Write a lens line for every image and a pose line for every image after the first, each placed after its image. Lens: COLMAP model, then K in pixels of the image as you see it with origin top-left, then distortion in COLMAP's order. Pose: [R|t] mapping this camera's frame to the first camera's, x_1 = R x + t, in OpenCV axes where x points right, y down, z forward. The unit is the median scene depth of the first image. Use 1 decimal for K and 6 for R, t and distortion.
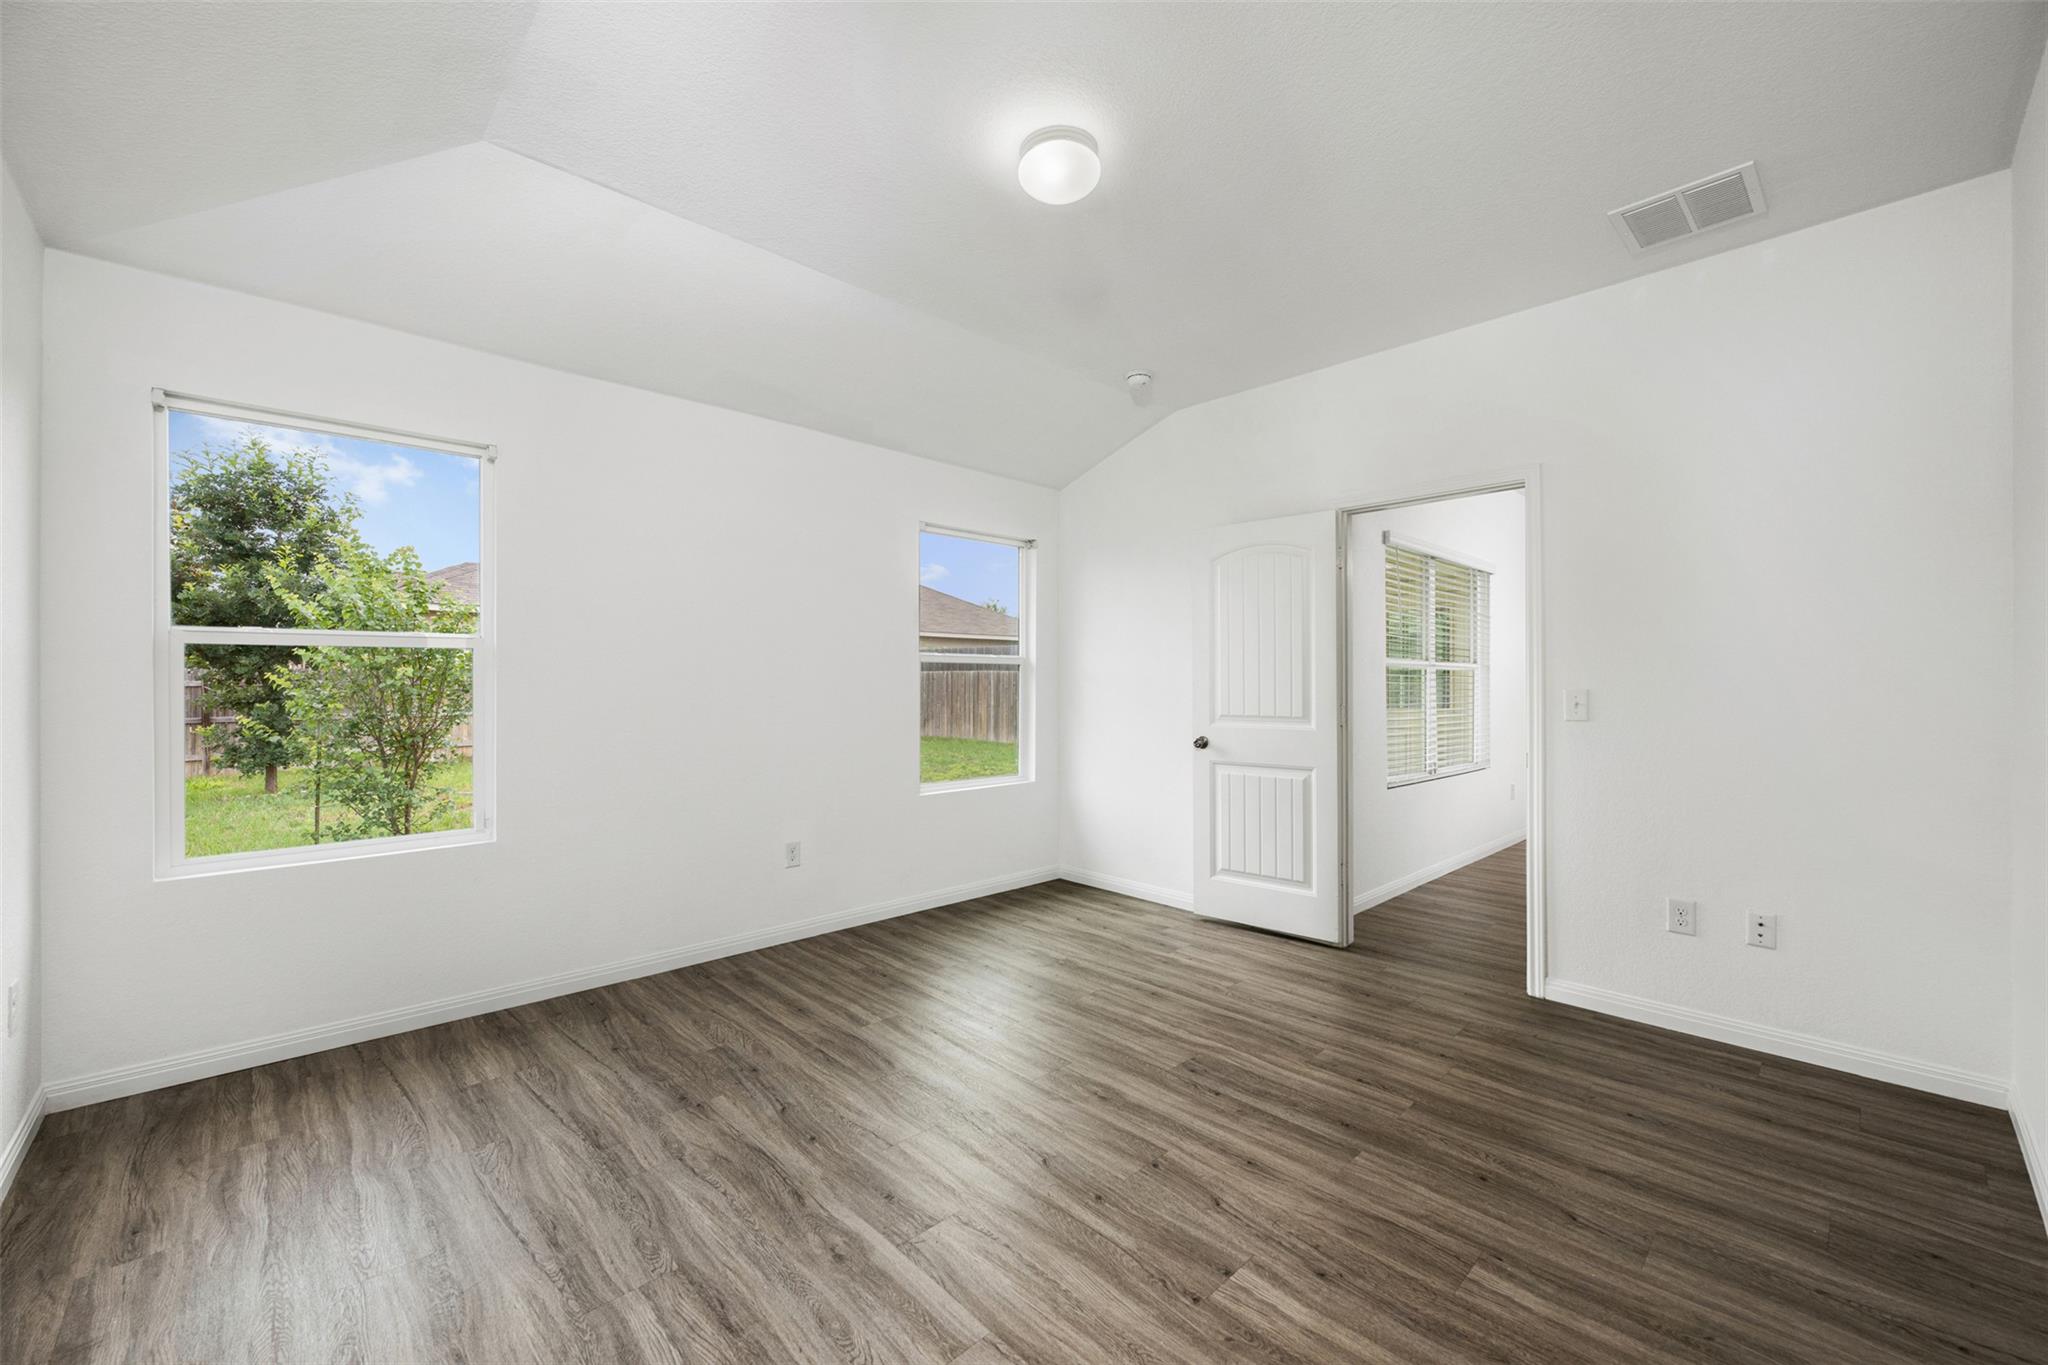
lens RADIAL K [[810.6, 0, 1023.0], [0, 810.6, 684.2], [0, 0, 1]] dist [-0.001220, 0.000007]
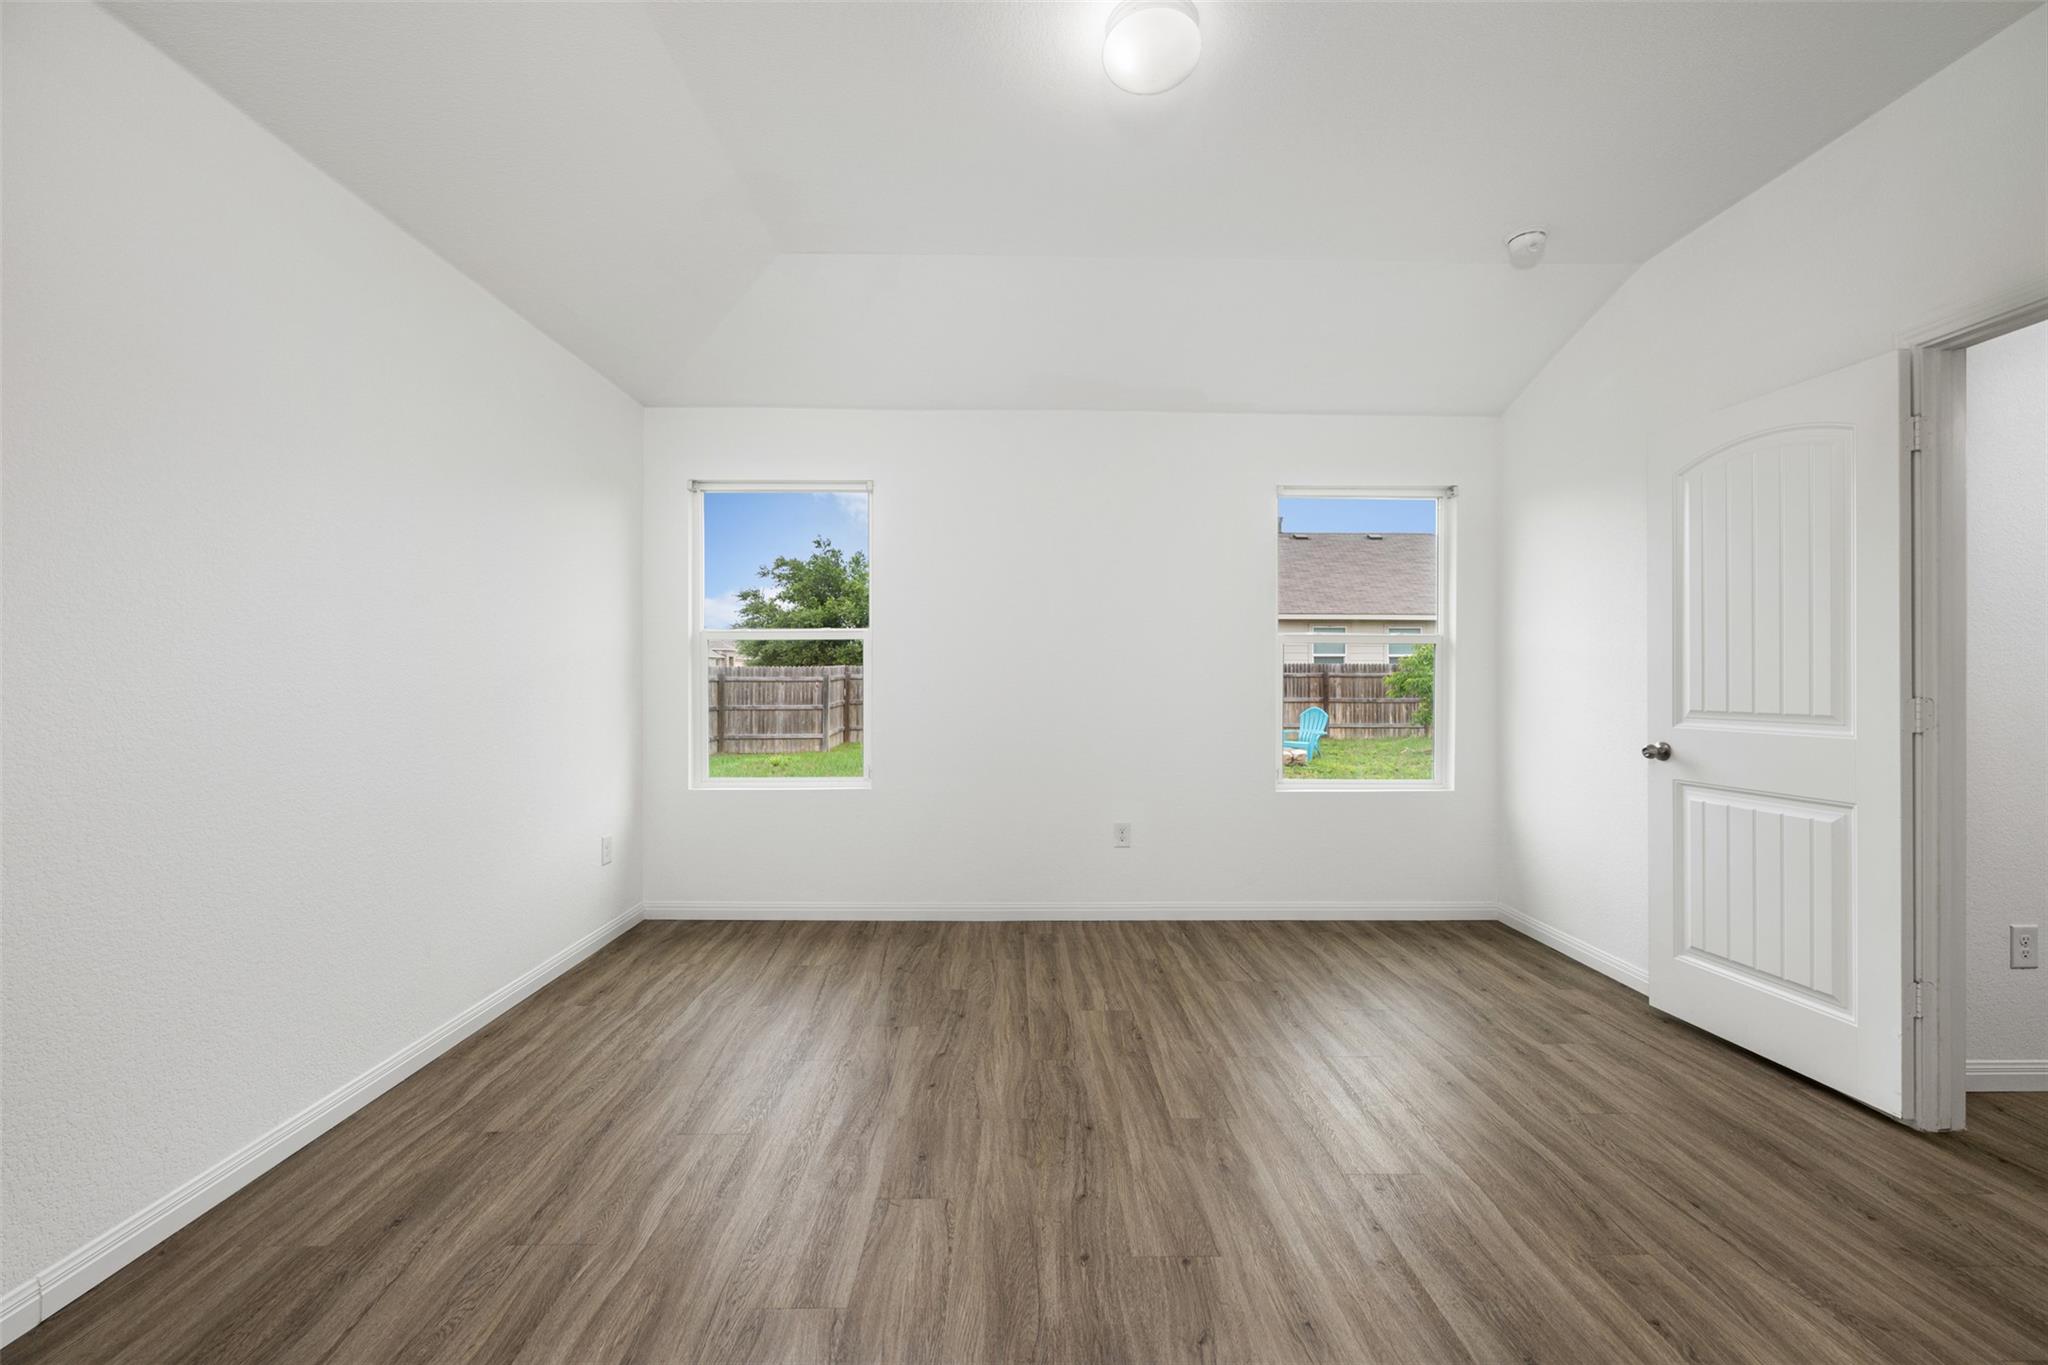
lens RADIAL K [[810.6, 0, 1022.5], [0, 810.6, 682.7], [0, 0, 1]] dist [-0.001220, 0.000007]
pose [[0.736530, 0.004840, -0.676387, 0.320992], [-0.003629, 0.999988, 0.003204, 0.017224], [0.676395, 0.000095, 0.736539, 0.175599]]
